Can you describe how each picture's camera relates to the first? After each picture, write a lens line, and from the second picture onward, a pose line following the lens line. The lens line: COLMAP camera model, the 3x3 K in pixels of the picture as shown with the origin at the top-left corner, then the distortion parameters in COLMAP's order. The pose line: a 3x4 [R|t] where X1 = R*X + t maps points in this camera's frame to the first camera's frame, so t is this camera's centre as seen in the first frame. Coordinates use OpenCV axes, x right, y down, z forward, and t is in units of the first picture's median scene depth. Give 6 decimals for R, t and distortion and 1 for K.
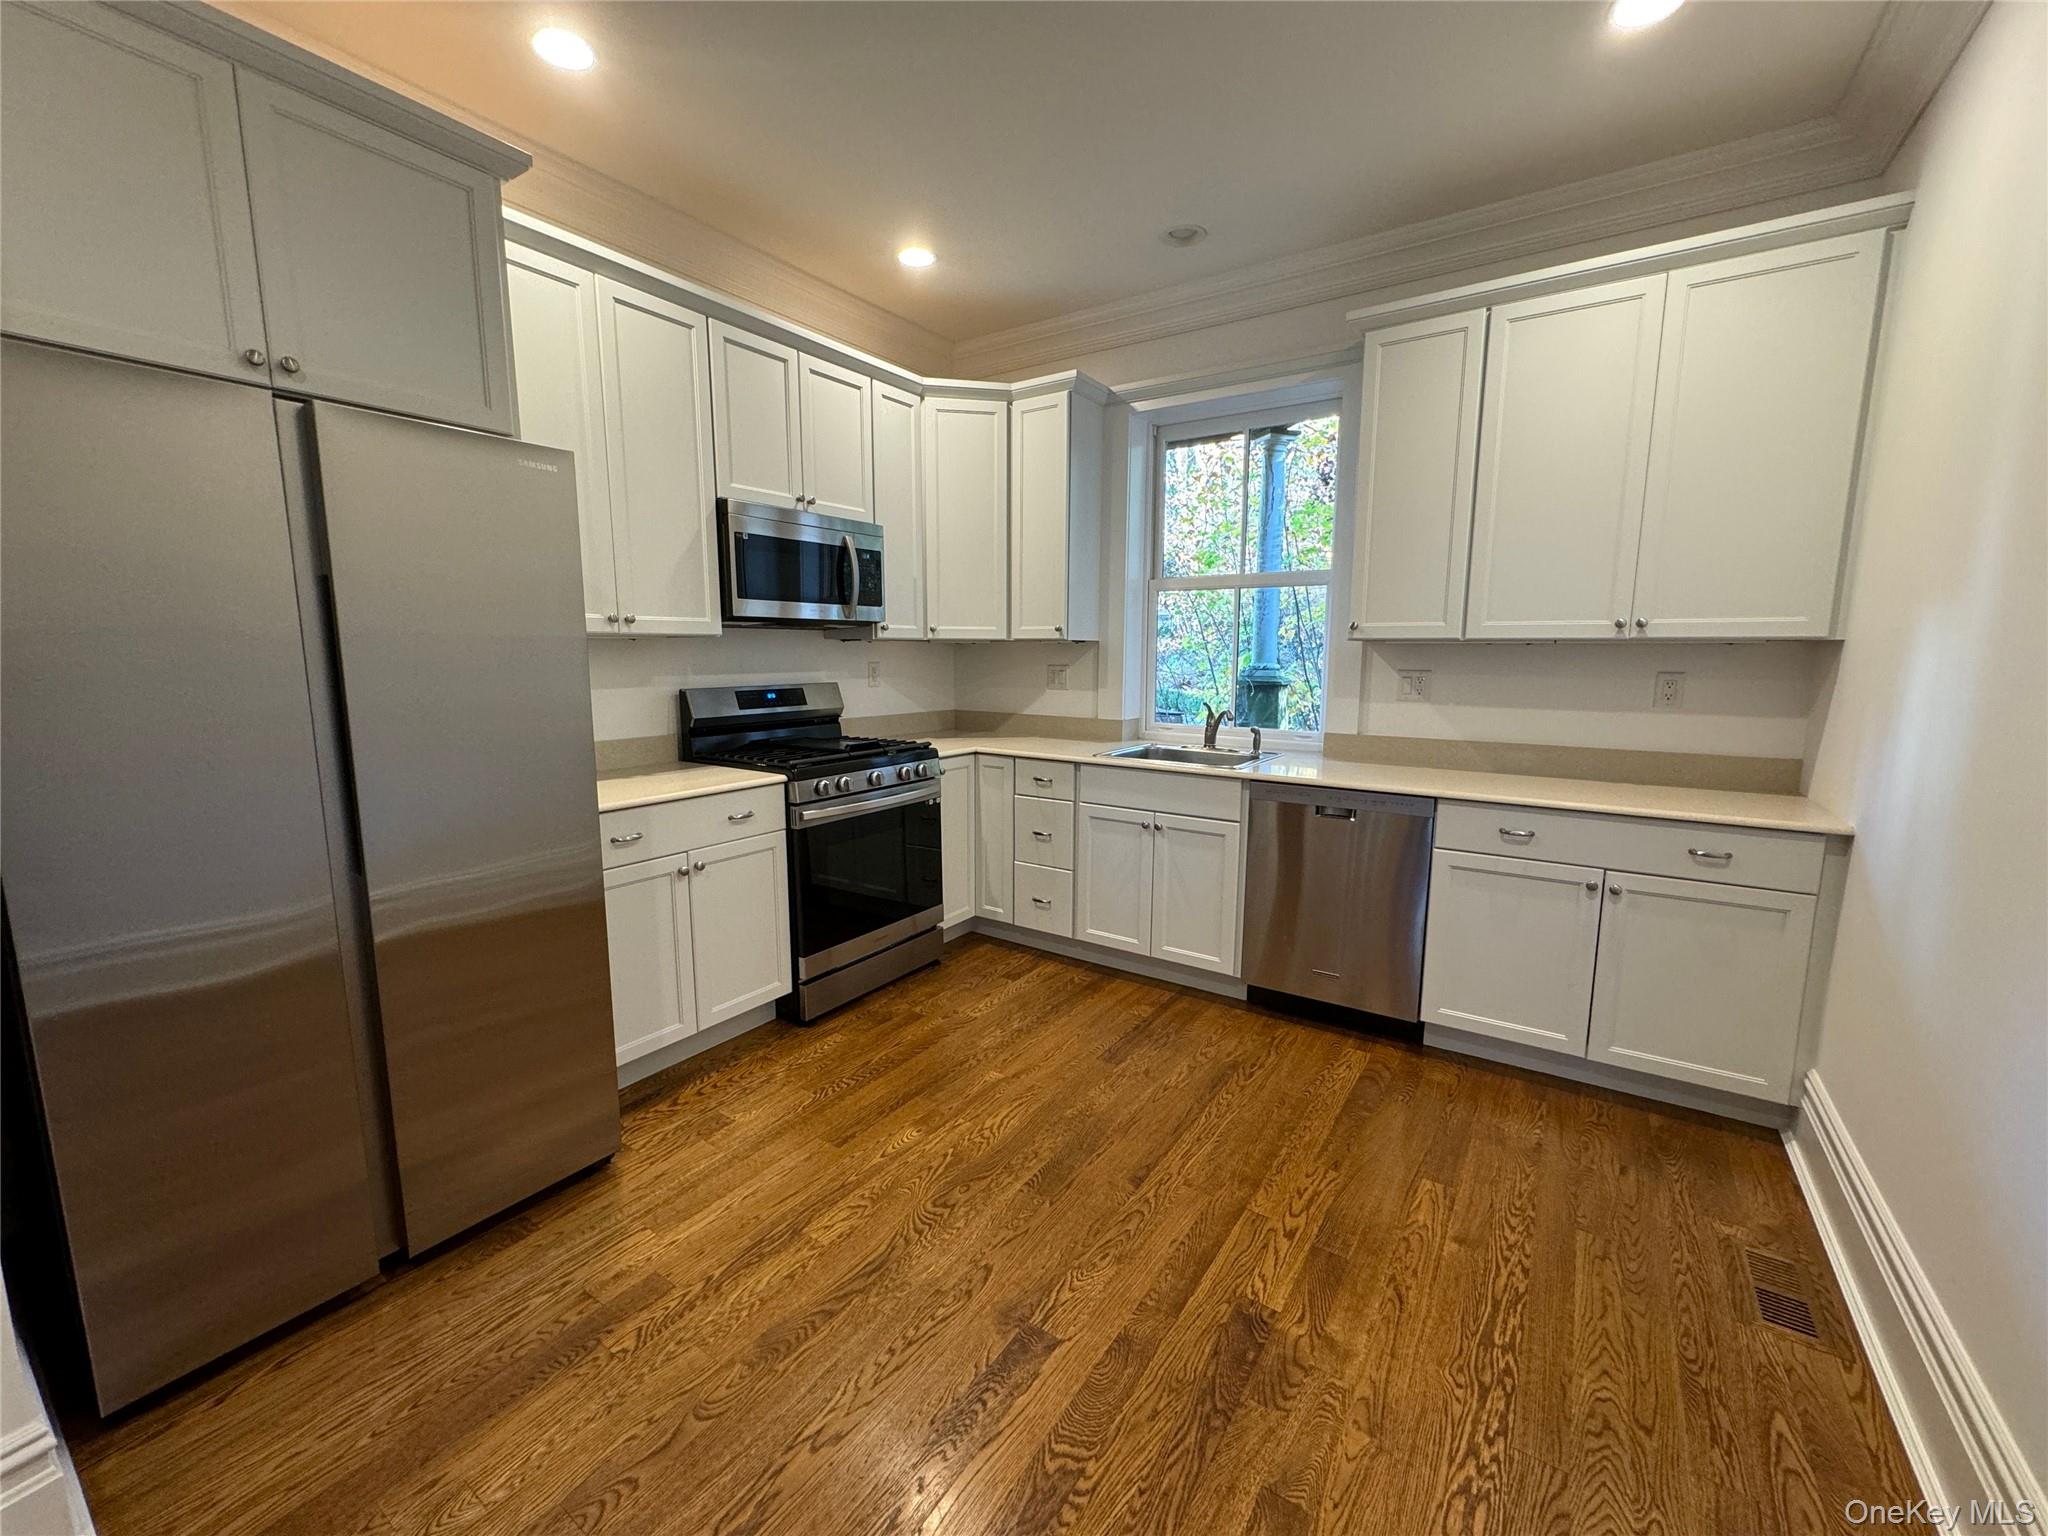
lens RADIAL K [[816.0, 0, 1021.1], [0, 816.0, 766.2], [0, 0, 1]] dist [0.001639, -0.000116]
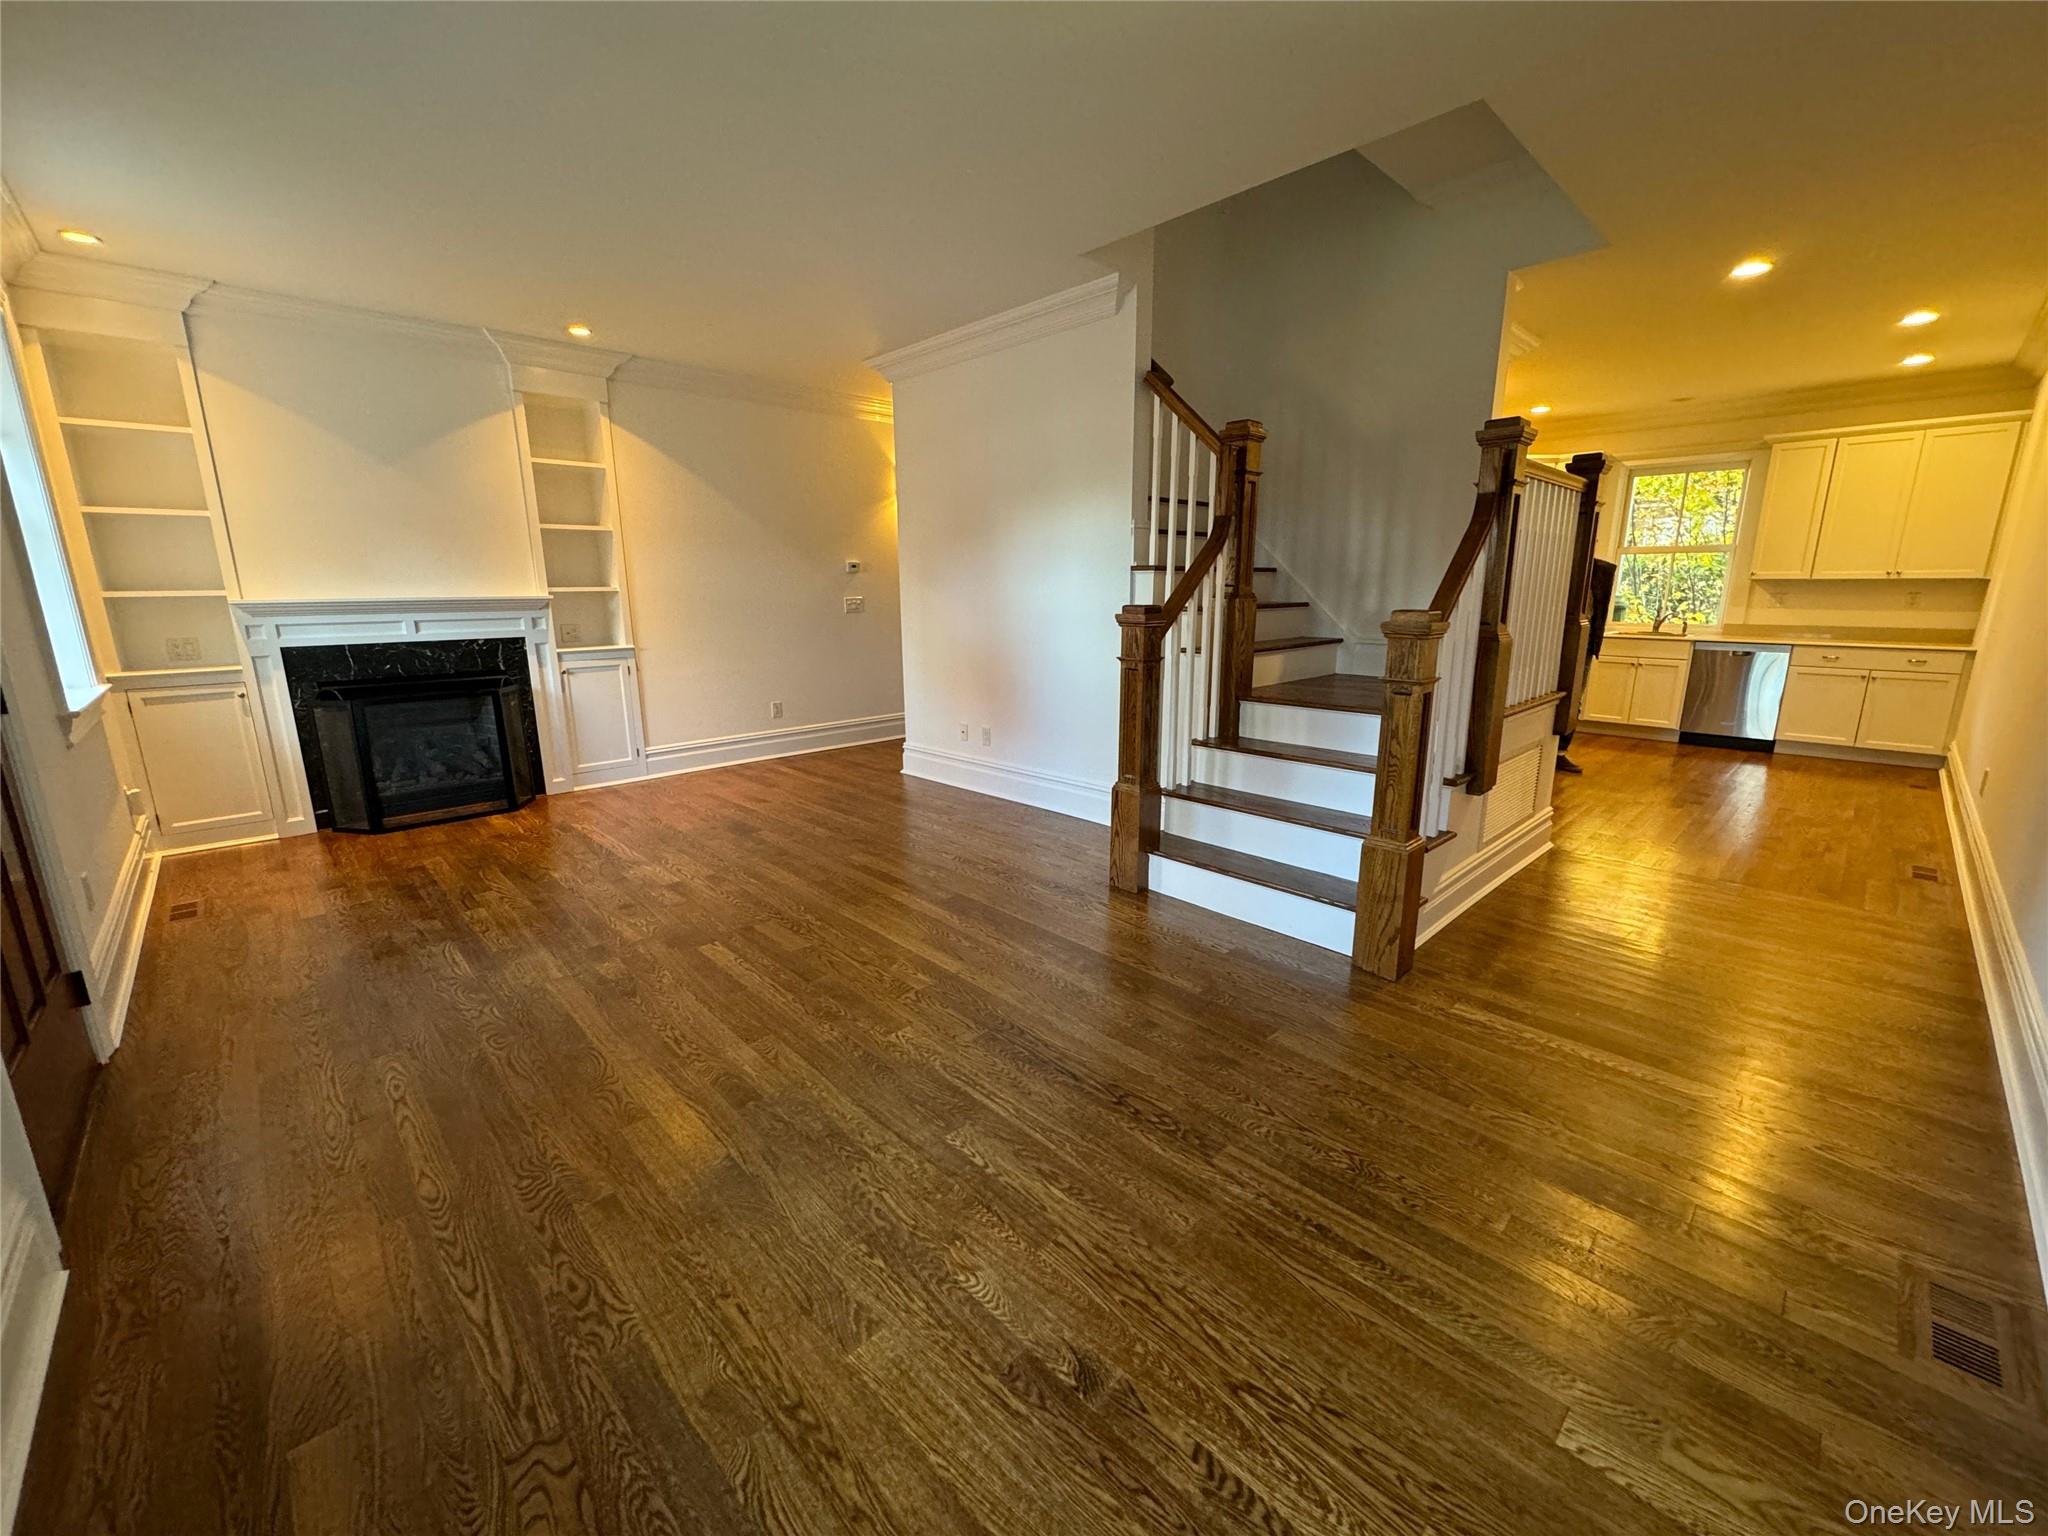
lens RADIAL K [[816.0, 0, 1026.1], [0, 816.0, 768.0], [0, 0, 1]] dist [0.001639, -0.000116]
pose [[0.979285, 0.037202, -0.199038, -1.314611], [-0.021235, 0.996425, 0.081764, 0.268192], [0.201368, -0.075844, 0.976575, -1.996613]]
